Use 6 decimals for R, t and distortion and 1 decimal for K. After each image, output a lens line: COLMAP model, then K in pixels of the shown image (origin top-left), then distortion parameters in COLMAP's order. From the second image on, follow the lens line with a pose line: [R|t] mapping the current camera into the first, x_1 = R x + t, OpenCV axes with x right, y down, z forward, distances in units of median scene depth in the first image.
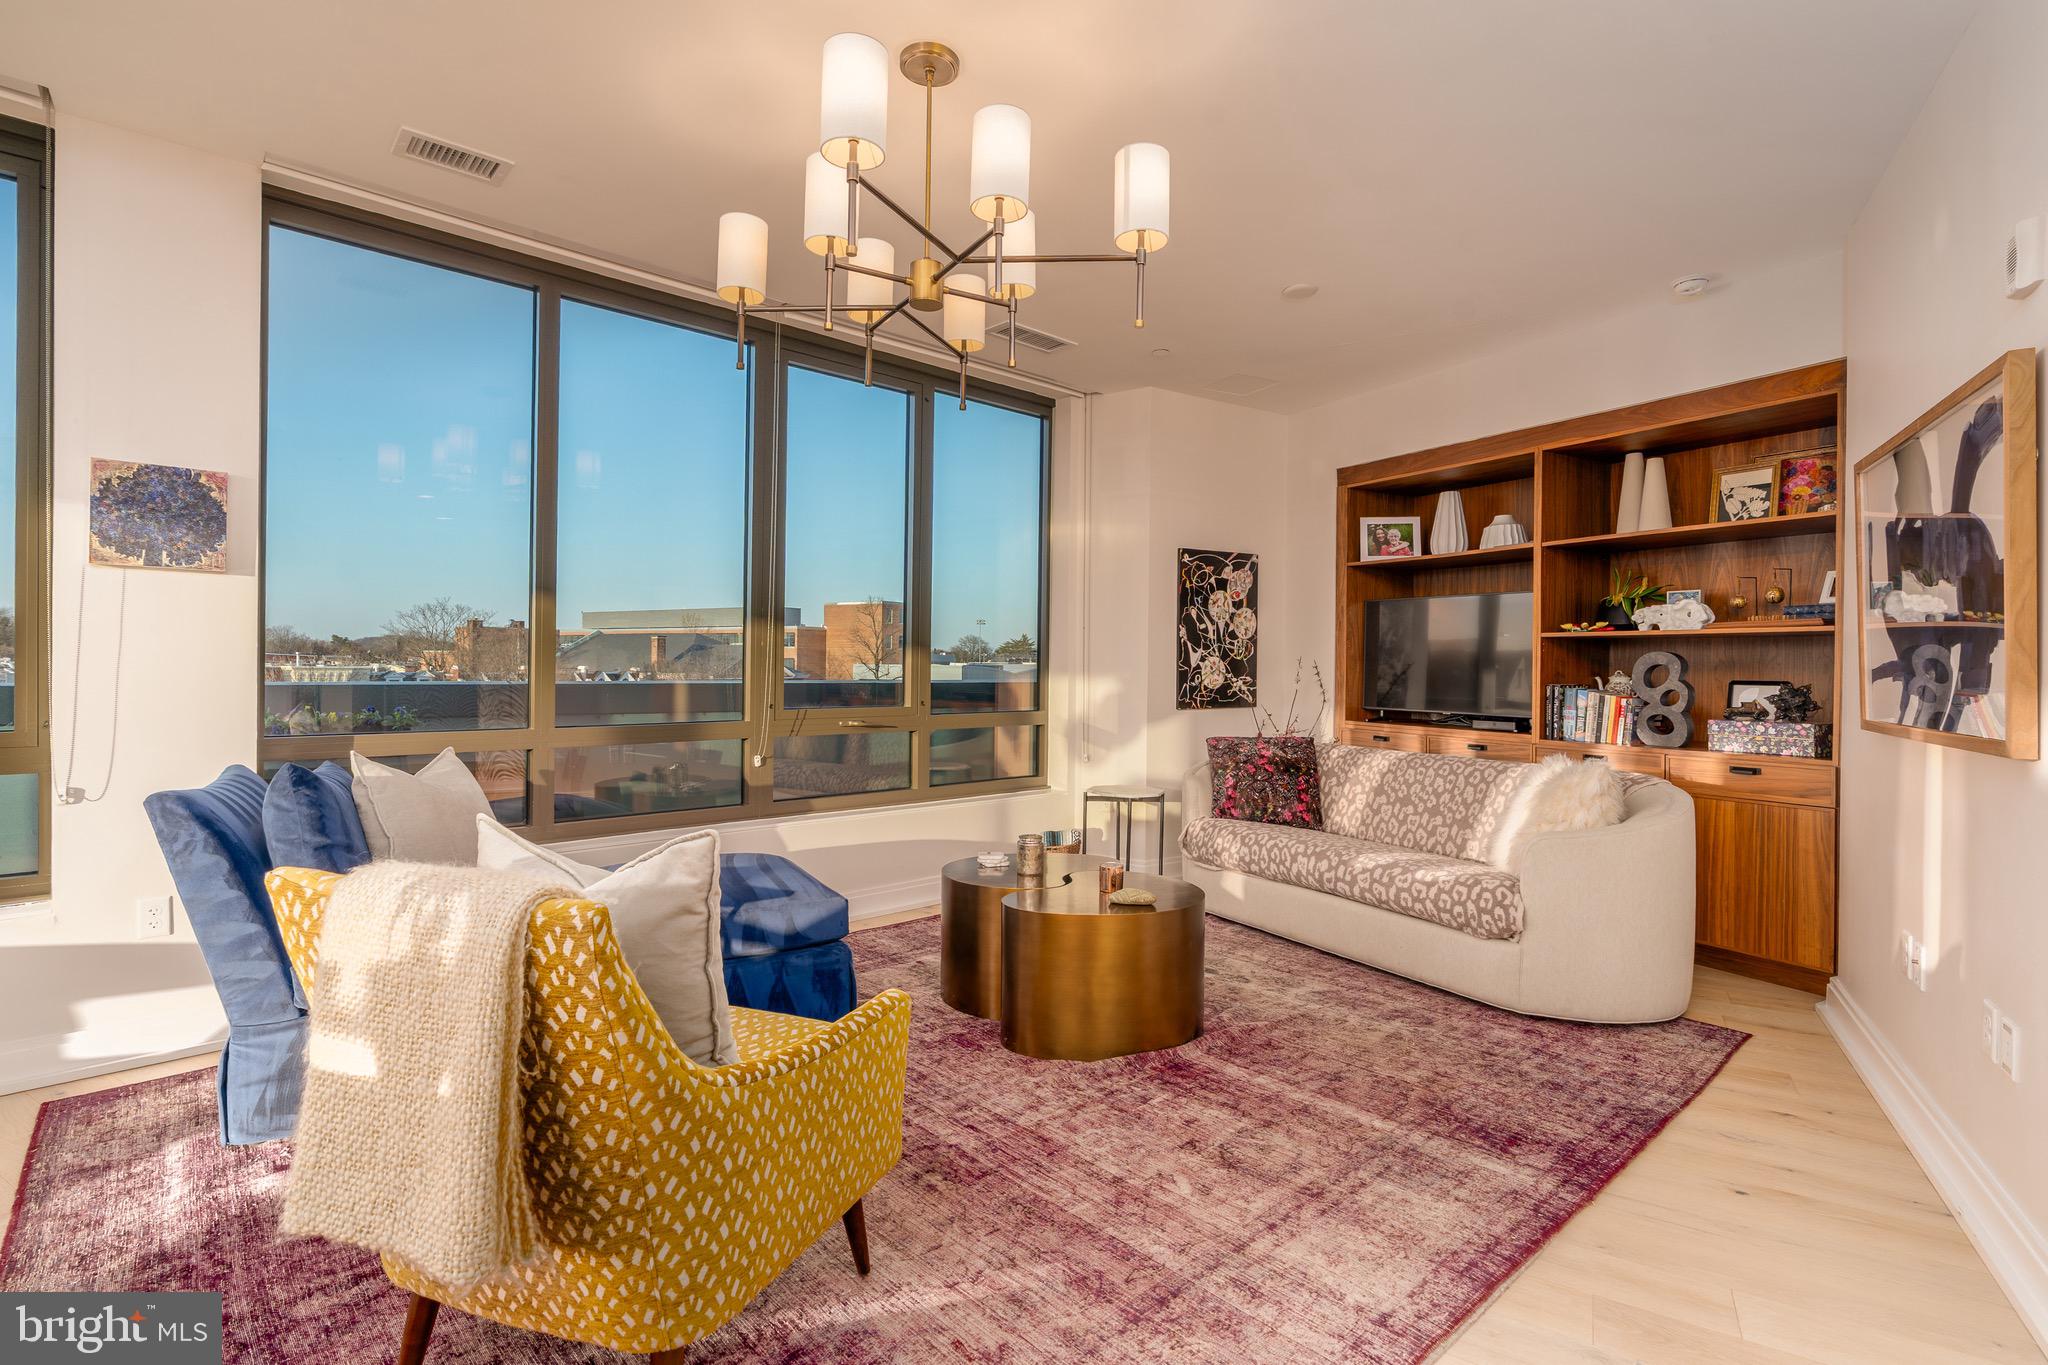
lens RADIAL K [[962.4, 0, 1021.6], [0, 962.4, 693.3], [0, 0, 1]] dist [-0.004259, 0.001185]
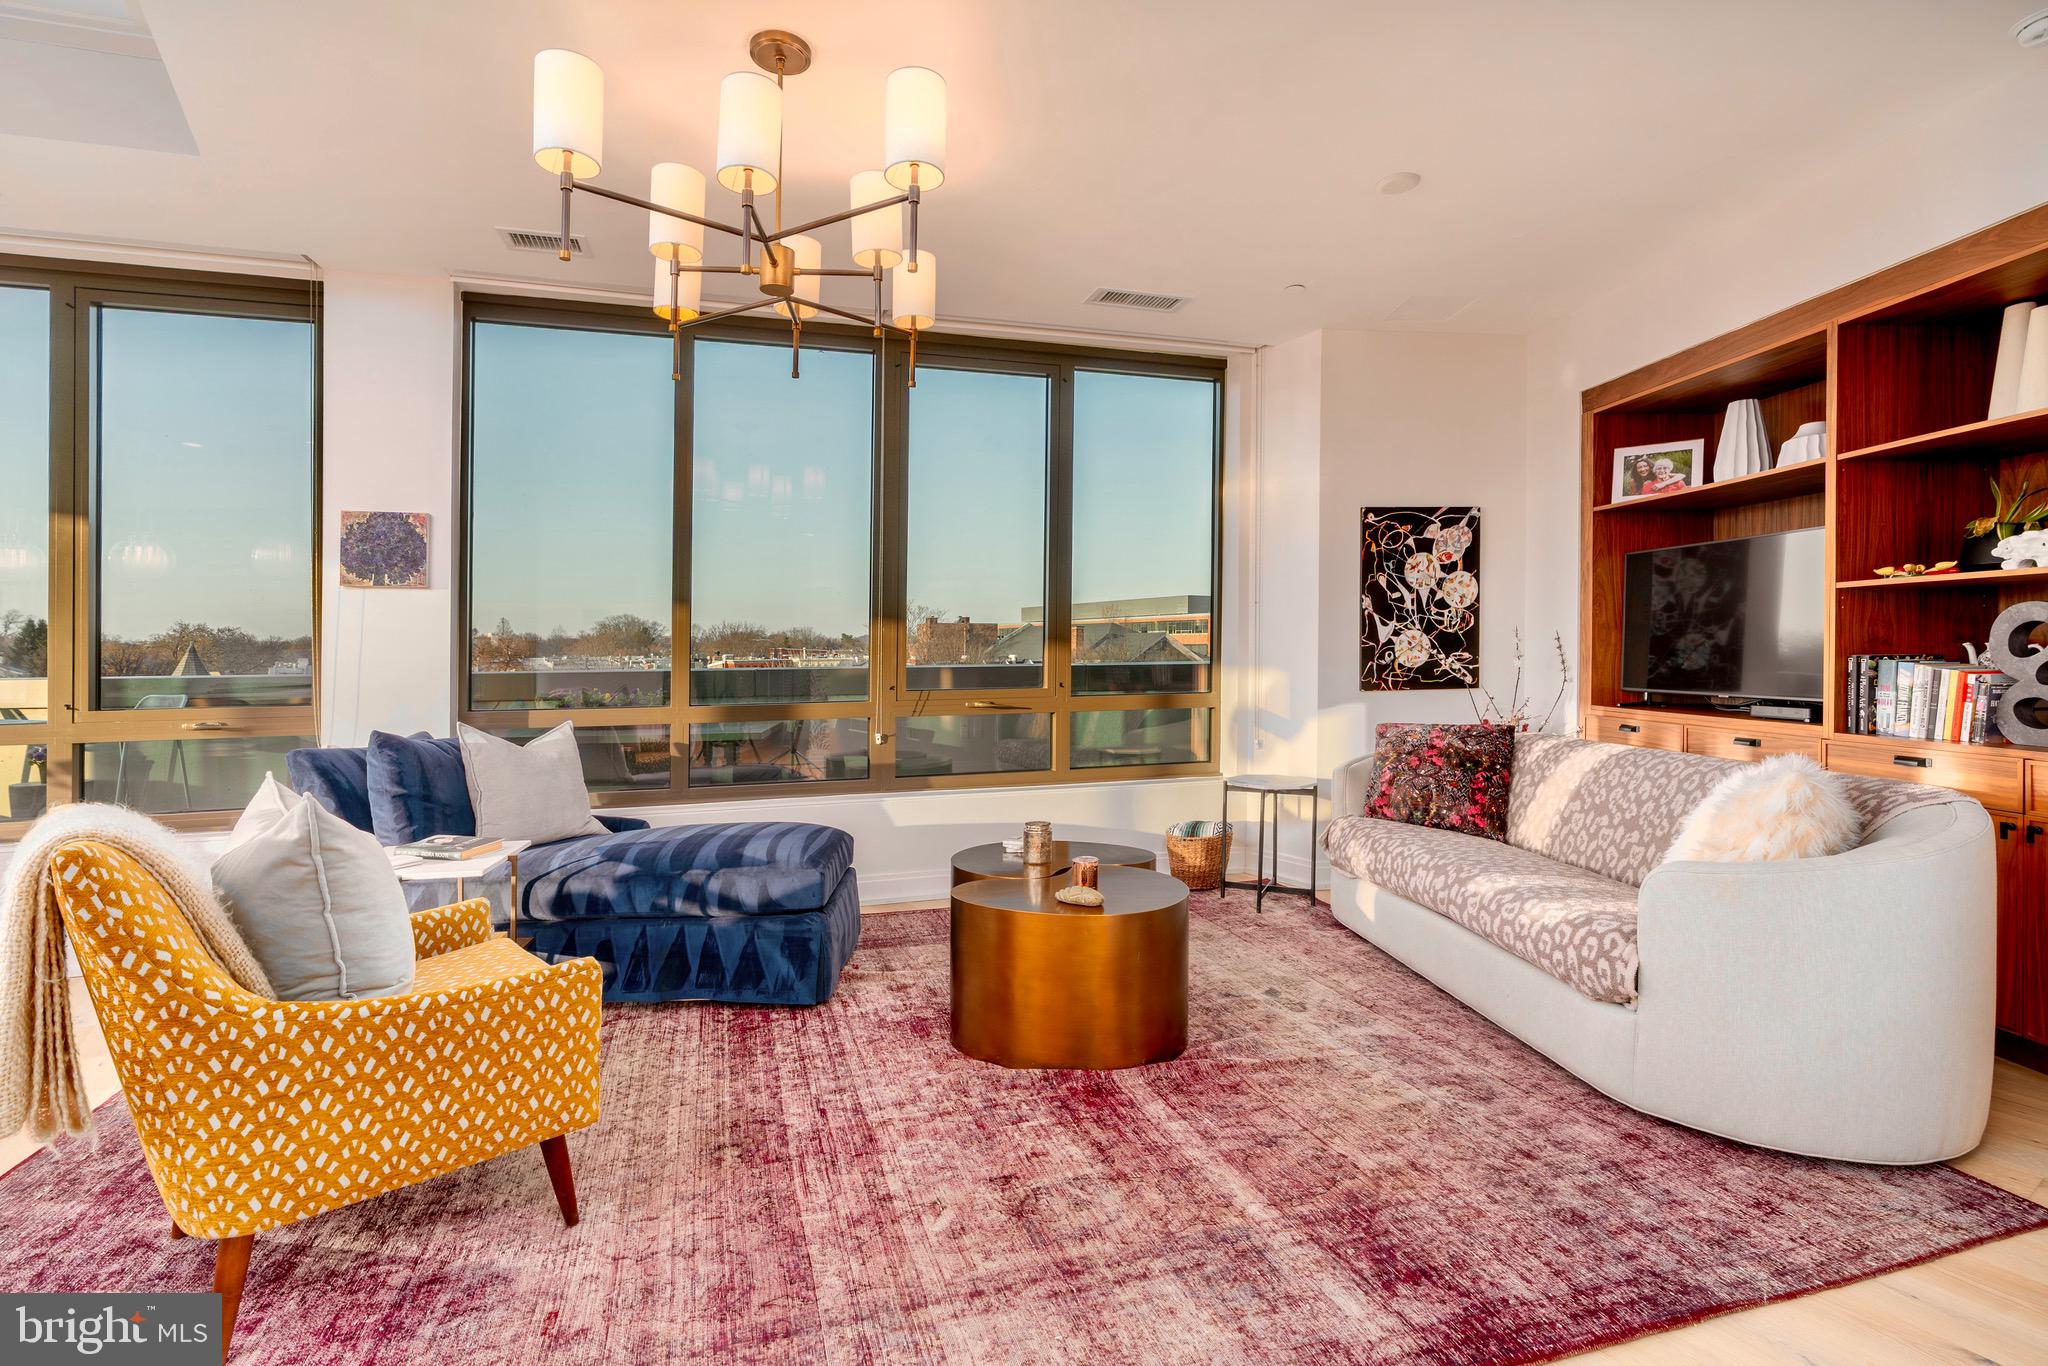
lens RADIAL K [[926.2, 0, 999.7], [0, 926.2, 673.2], [0, 0, 1]] dist [-0.003020, 0.000738]
pose [[0.900060, -0.008736, -0.435679, 0.292955], [0.006625, 0.999958, -0.006365, 0.004384], [0.435716, 0.002843, 0.900079, 0.122519]]
